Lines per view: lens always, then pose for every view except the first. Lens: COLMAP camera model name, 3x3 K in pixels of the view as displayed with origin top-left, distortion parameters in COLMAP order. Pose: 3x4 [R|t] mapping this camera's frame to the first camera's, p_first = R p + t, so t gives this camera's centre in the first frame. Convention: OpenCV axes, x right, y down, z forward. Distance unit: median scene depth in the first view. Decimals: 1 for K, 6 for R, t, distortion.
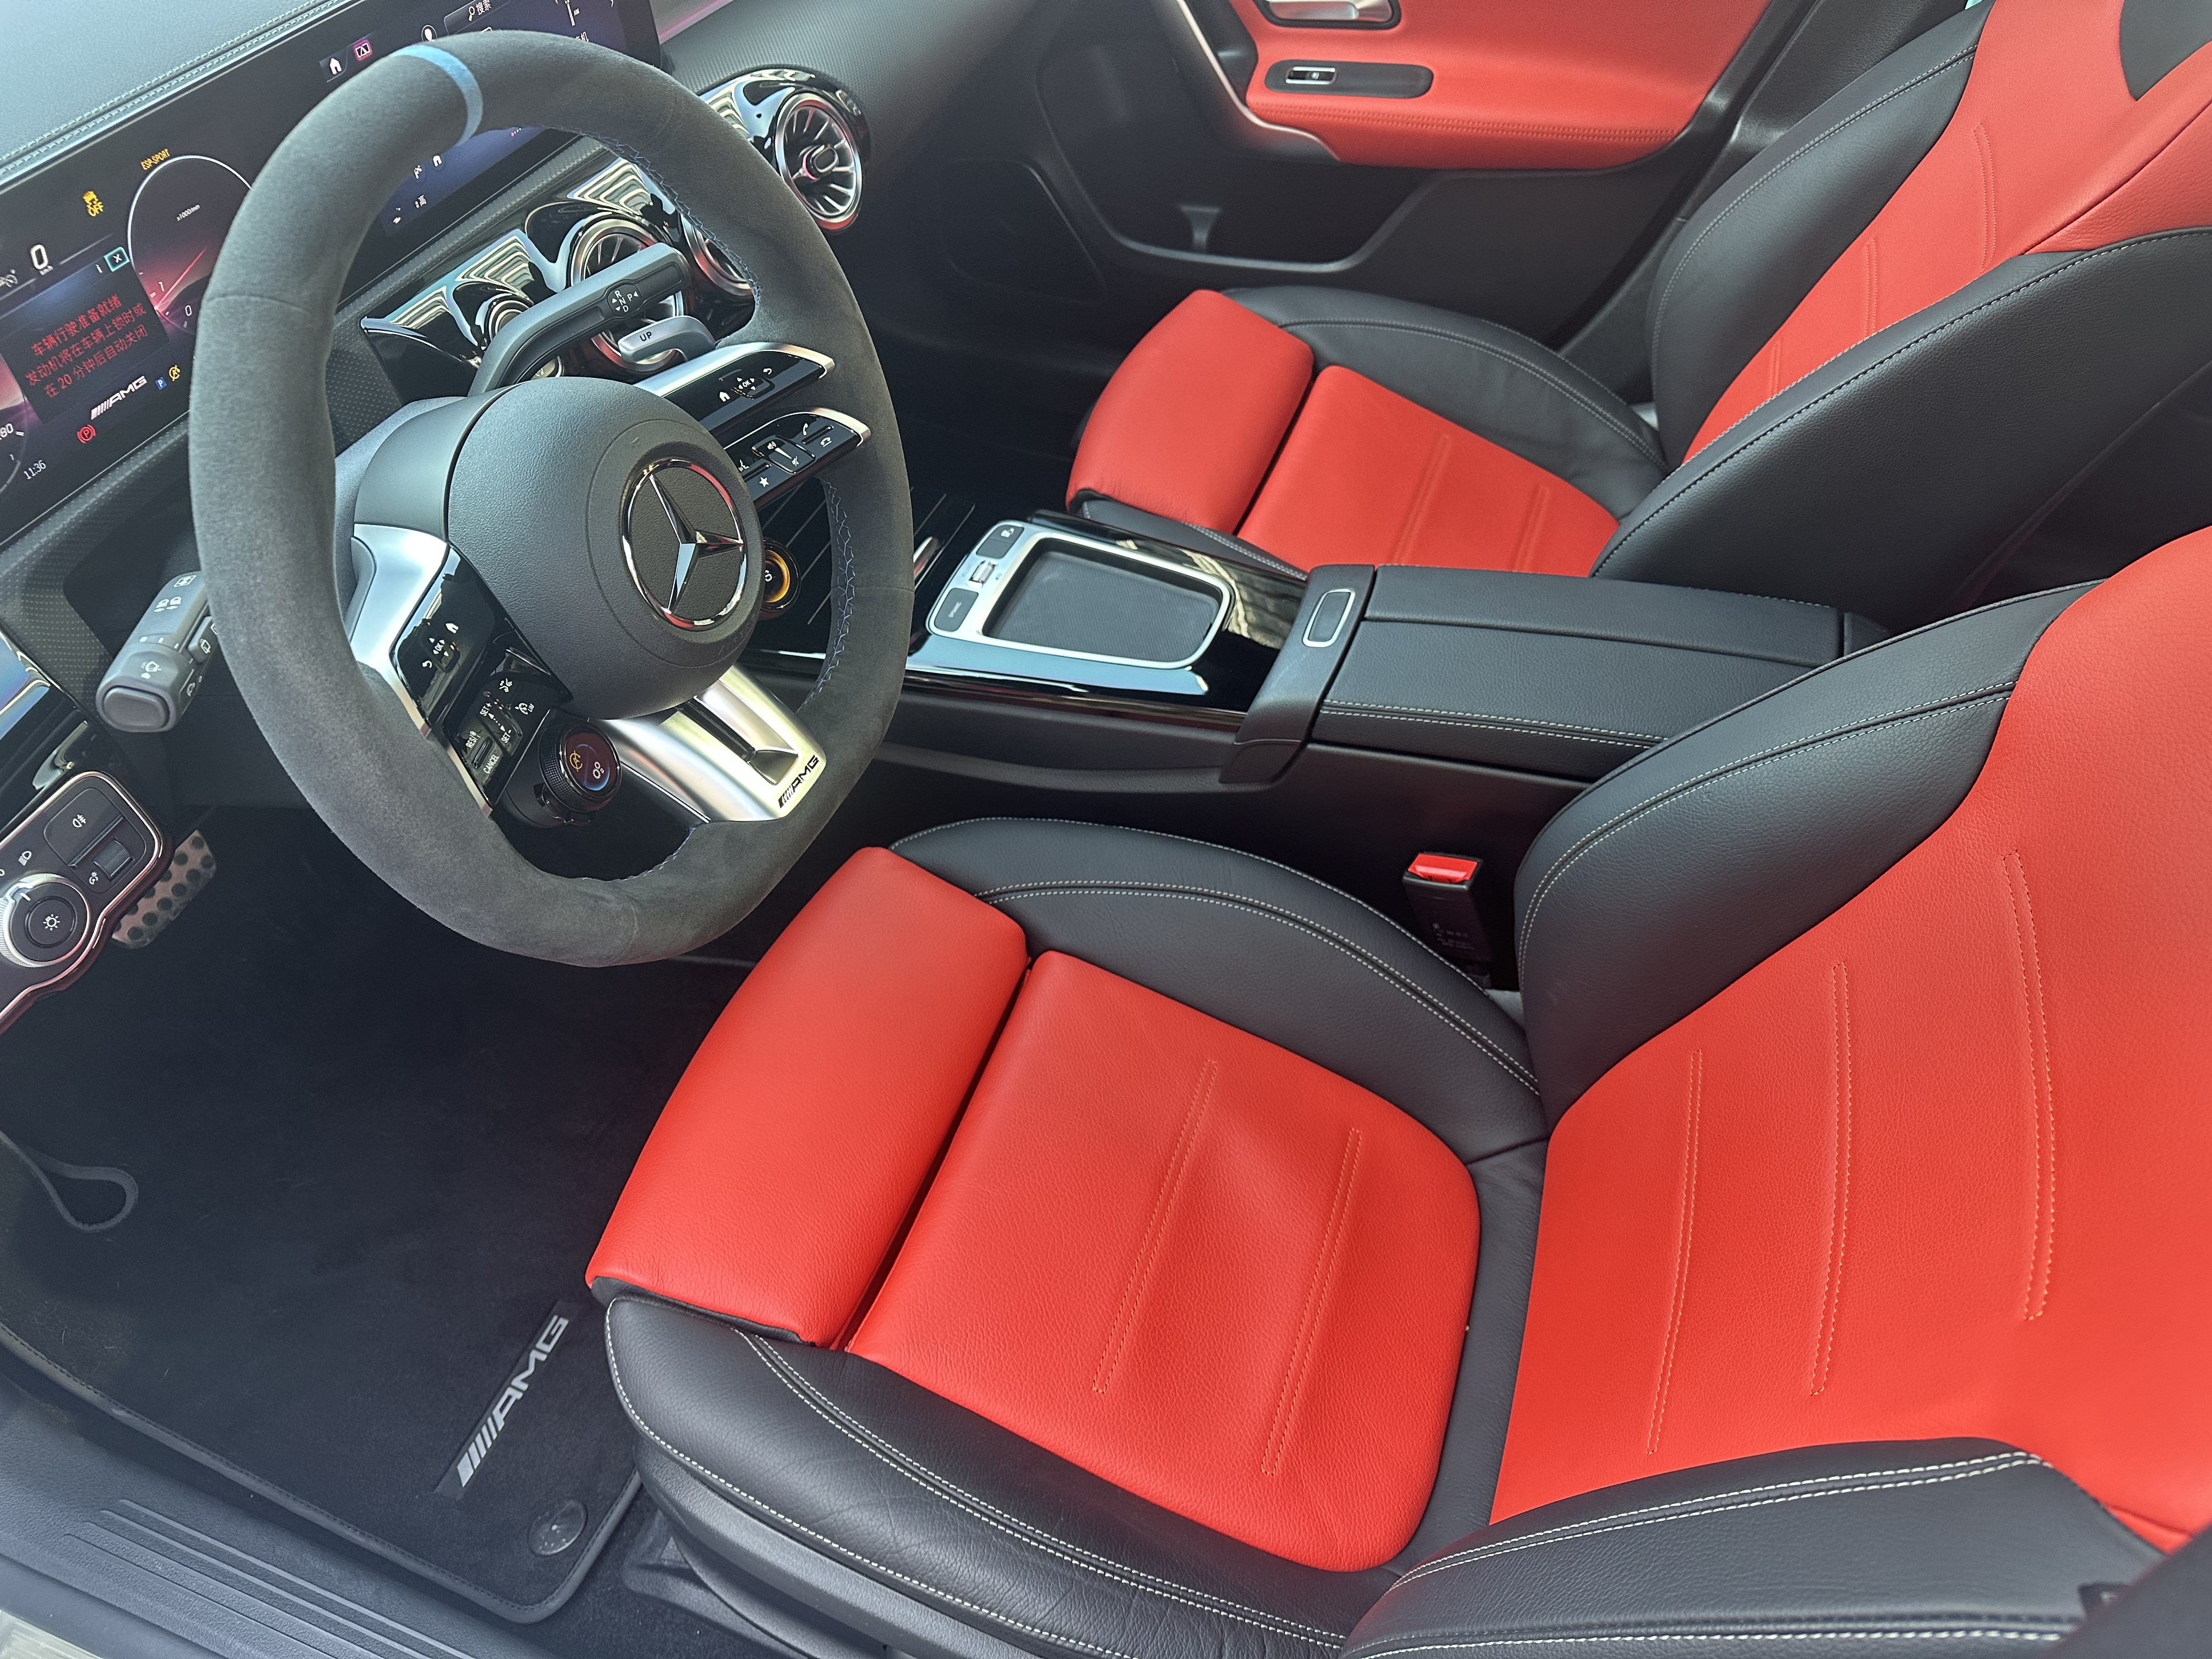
lens RADIAL K [[1573.0, 0, 1114.0], [0, 1573.0, 818.4], [0, 0, 1]] dist [0.055191, -0.069511]
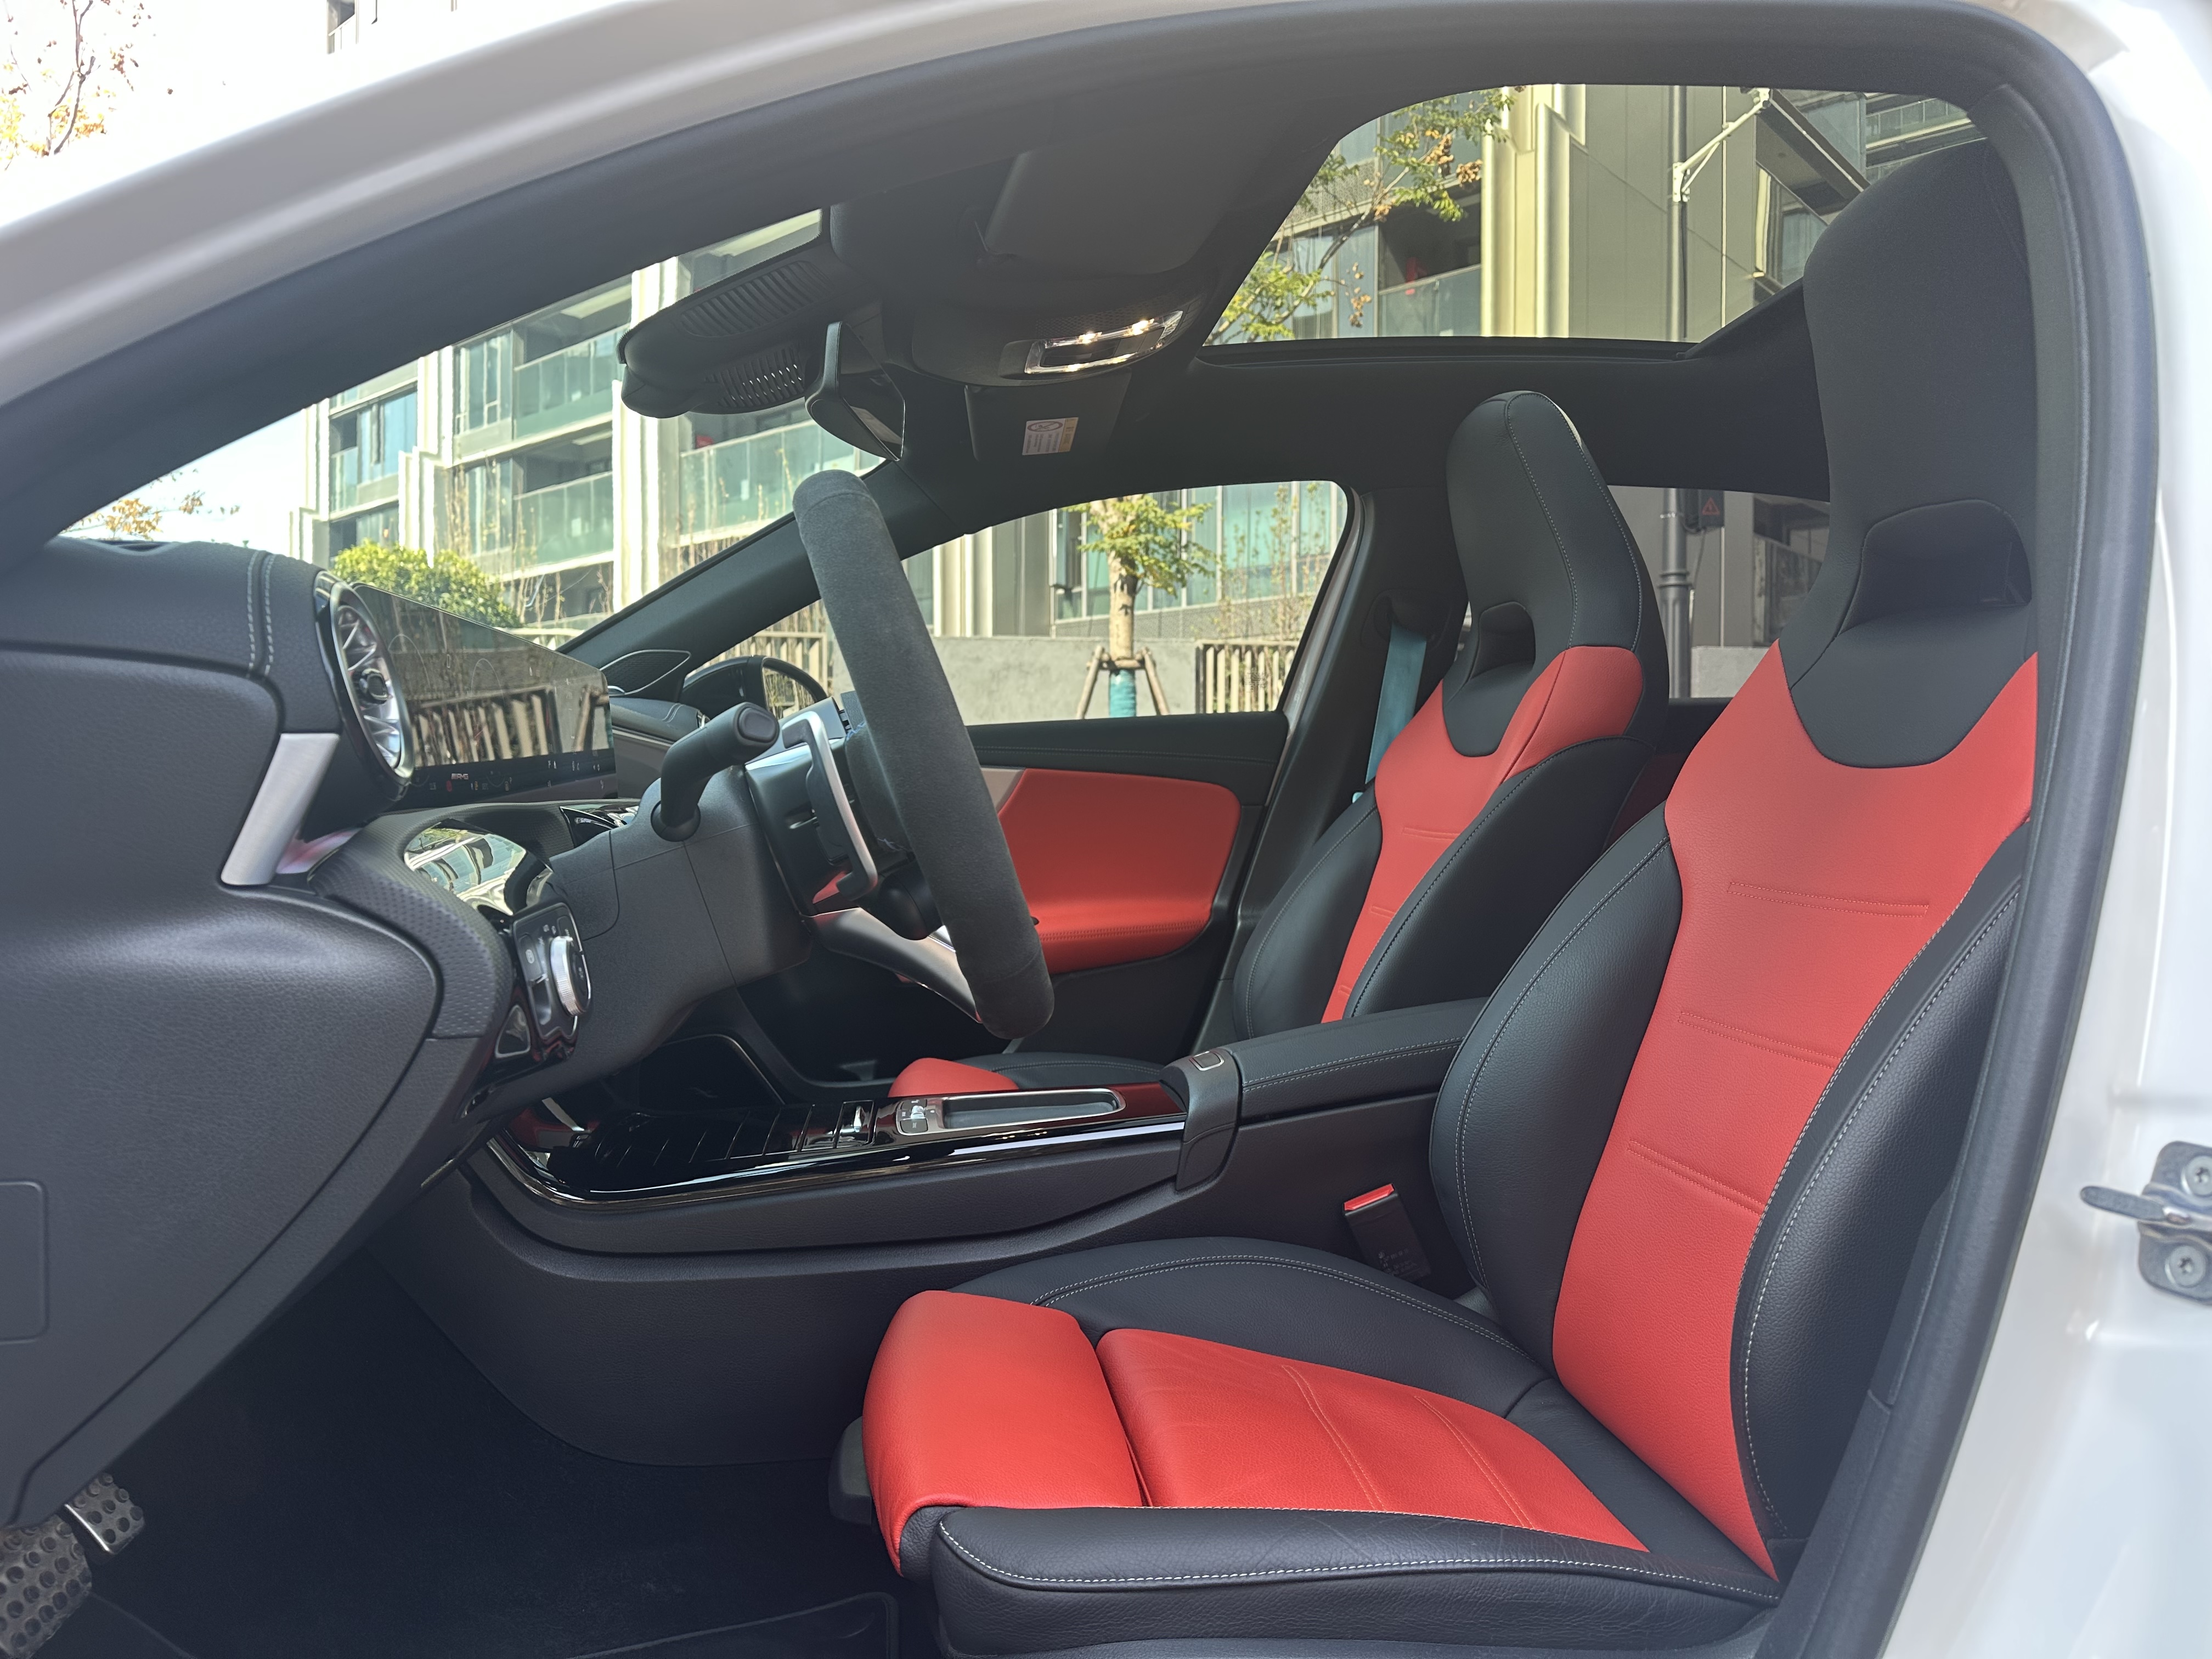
lens RADIAL K [[1541.1, 0, 1133.8], [0, 1541.1, 803.5], [0, 0, 1]] dist [0.097488, -0.119348]
pose [[0.883571, -0.032085, 0.467196, -0.538161], [0.357026, 0.691747, -0.627709, 0.536339], [-0.303042, 0.721427, 0.622663, 0.049848]]
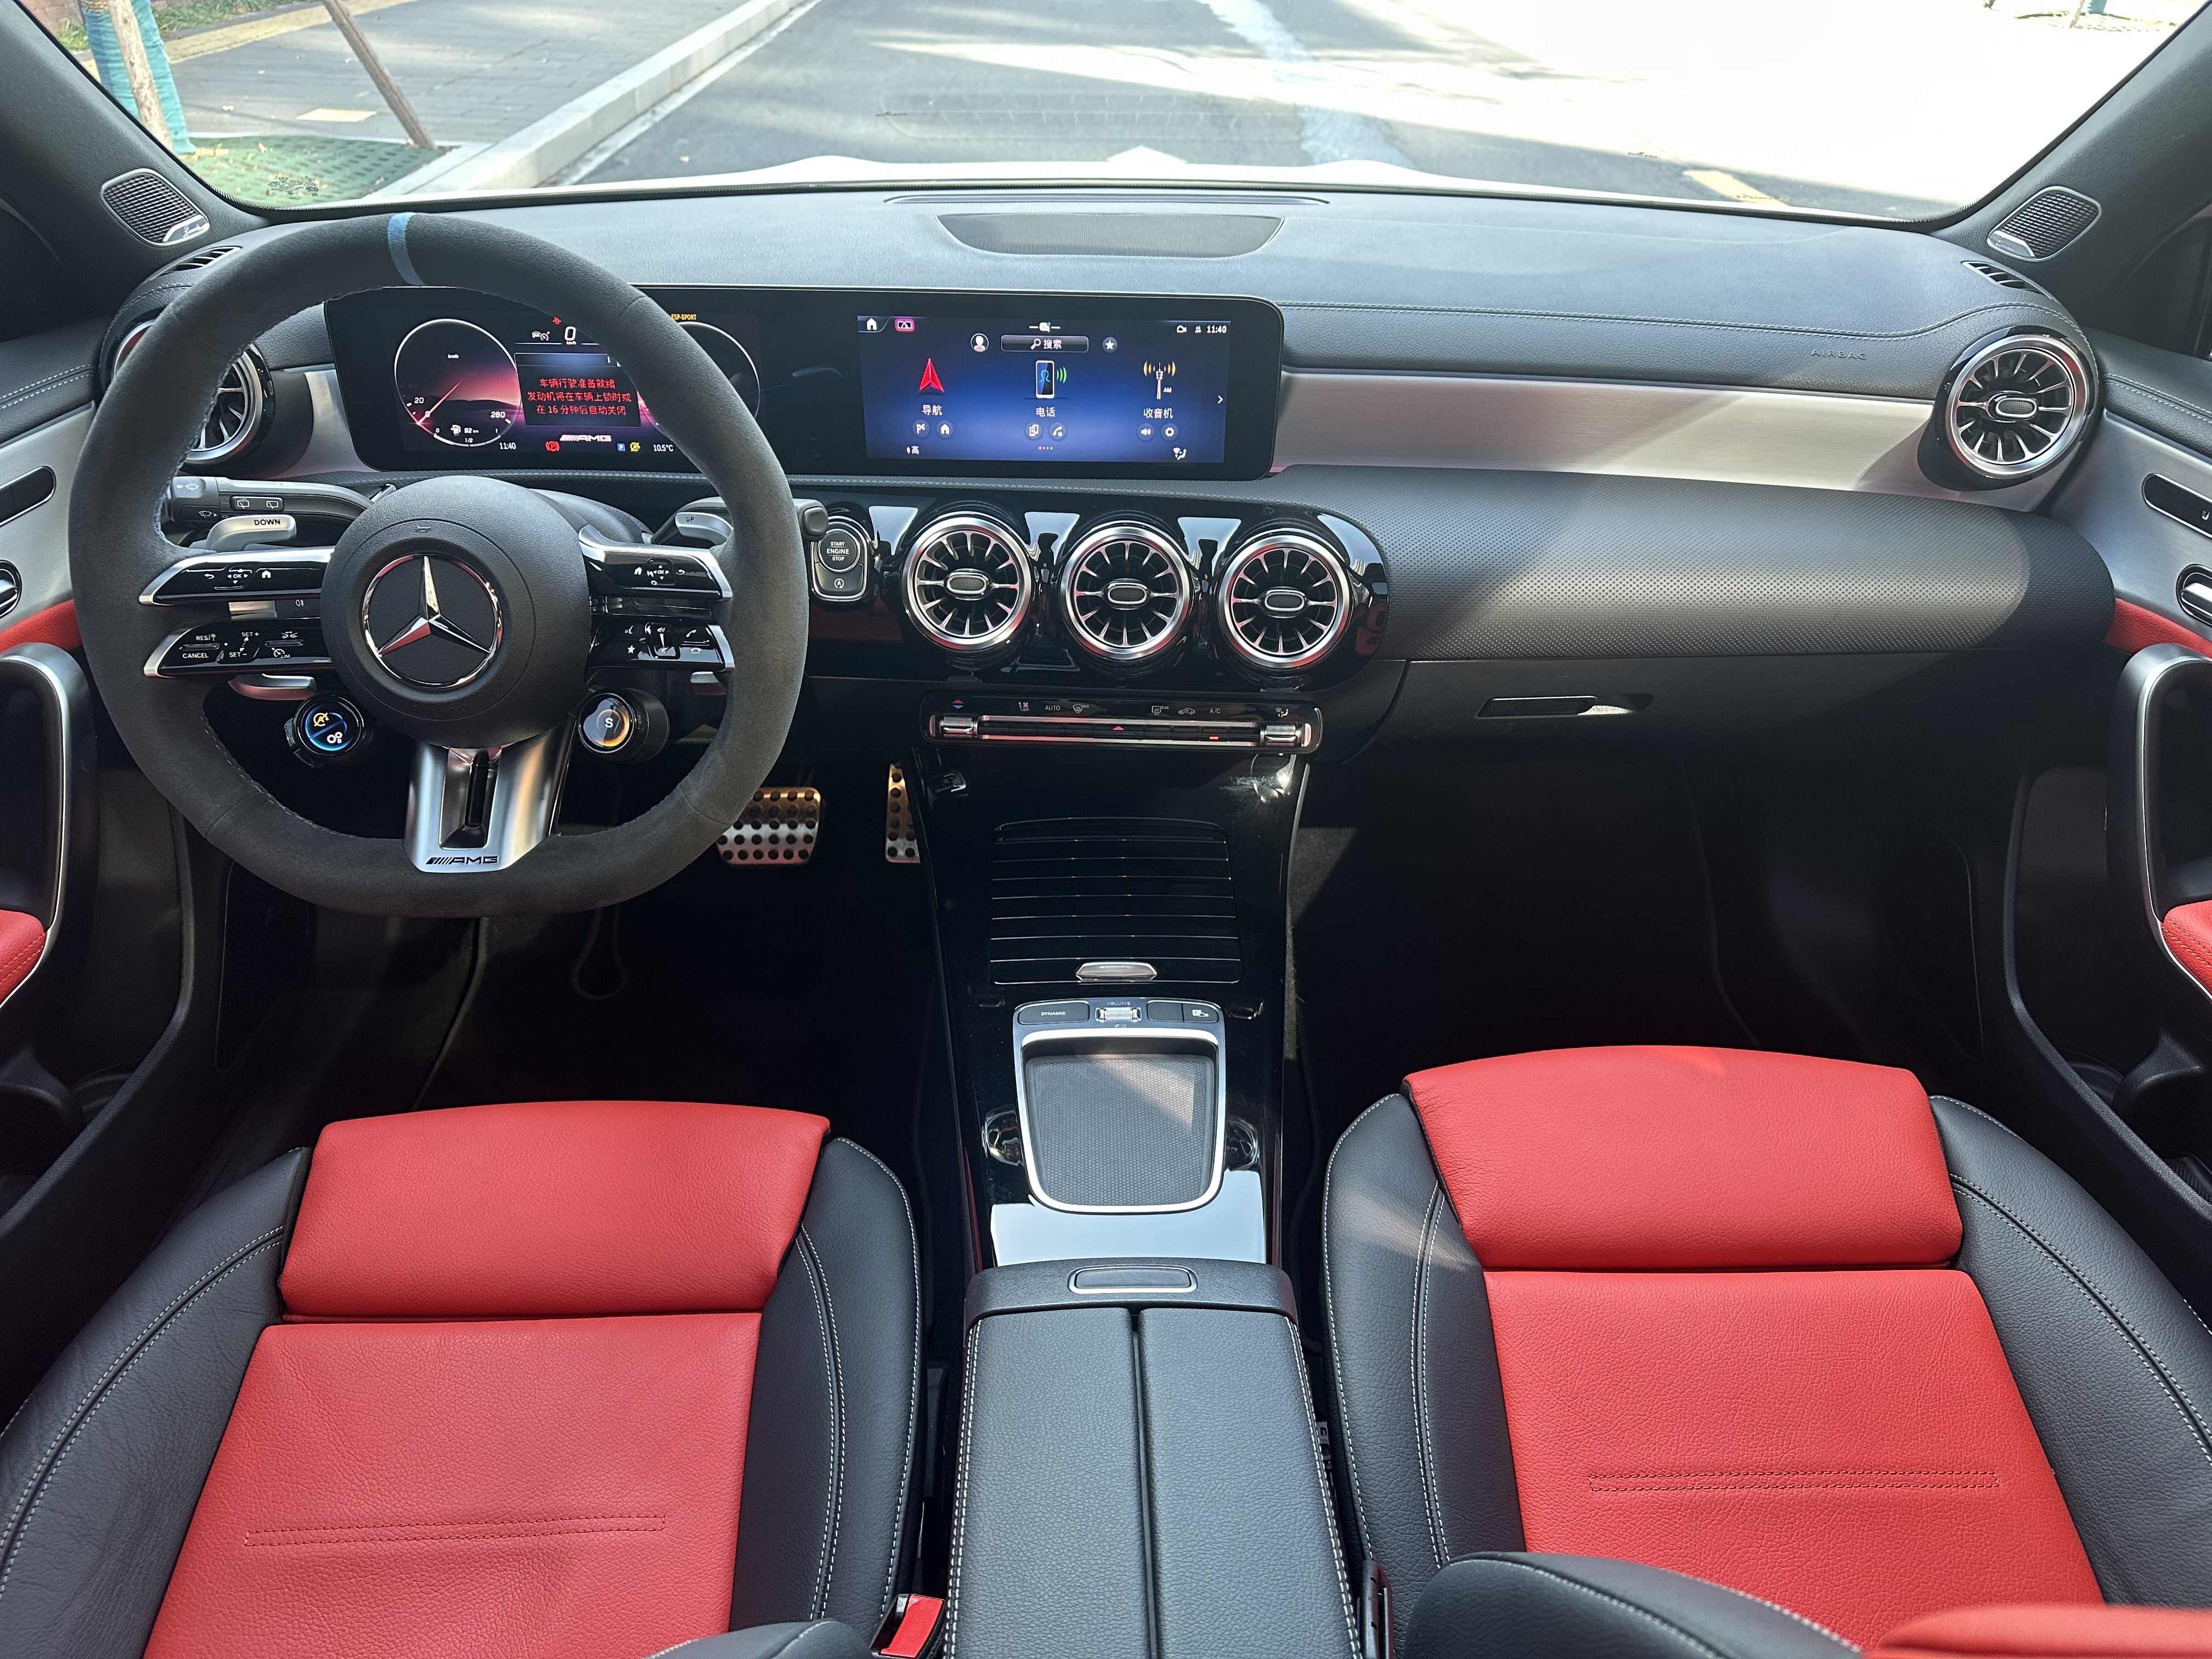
lens RADIAL K [[1519.8, 0, 1101.6], [0, 1519.8, 848.4], [0, 0, 1]] dist [0.093909, -0.137897]
pose [[0.358909, 0.486774, -0.796389, 0.629429], [-0.684315, 0.717479, 0.130142, -0.369377], [0.634742, 0.498271, 0.590616, 0.477605]]
